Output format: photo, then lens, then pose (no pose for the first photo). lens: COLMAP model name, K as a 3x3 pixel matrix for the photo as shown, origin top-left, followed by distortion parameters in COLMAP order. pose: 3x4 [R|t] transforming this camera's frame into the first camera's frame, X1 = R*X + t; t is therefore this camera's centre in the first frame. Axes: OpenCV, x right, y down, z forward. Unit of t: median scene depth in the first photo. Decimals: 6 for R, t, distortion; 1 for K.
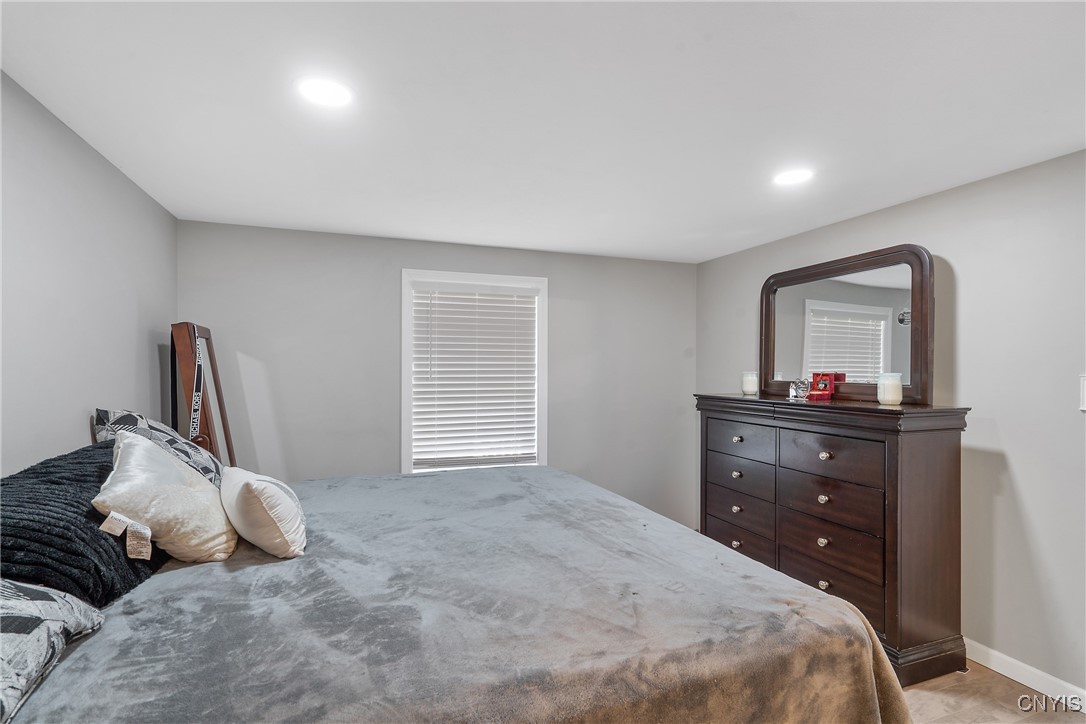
lens RADIAL K [[504.8, 0, 530.2], [0, 504.8, 368.0], [0, 0, 1]] dist [-0.001608, 0.000494]
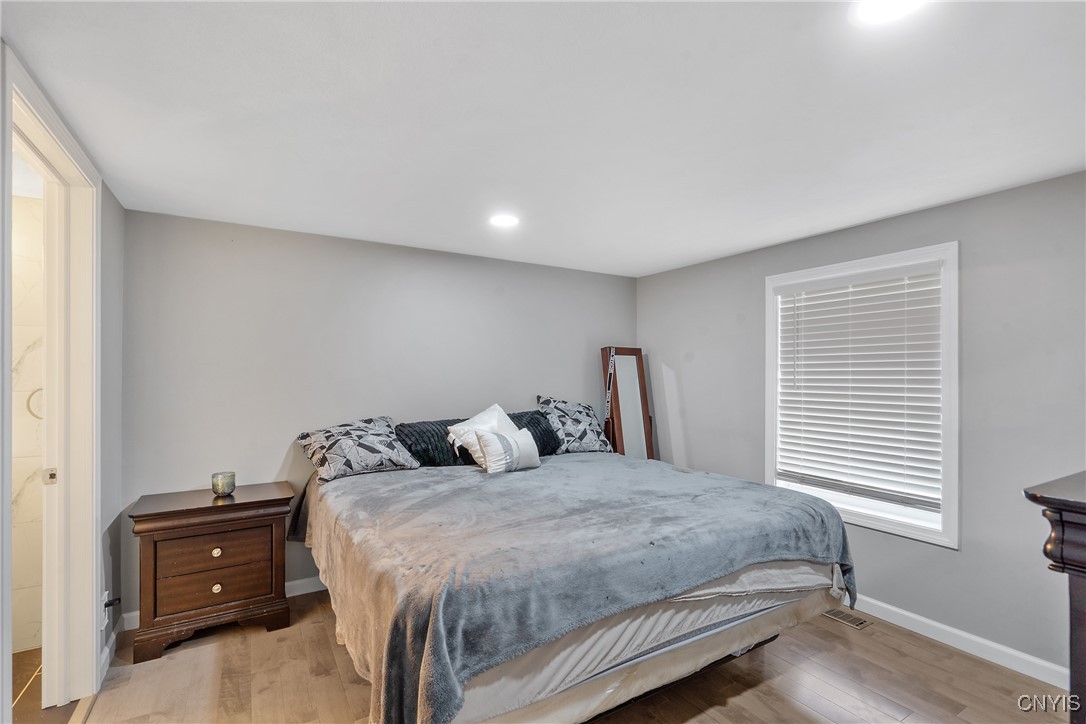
lens RADIAL K [[497.5, 0, 543.7], [0, 497.5, 364.6], [0, 0, 1]] dist [-0.001729, 0.000028]
pose [[0.201478, -0.021421, -0.979259, 0.627355], [-0.004680, 0.999728, -0.022831, 0.003209], [0.979482, 0.009183, 0.201323, 0.368960]]
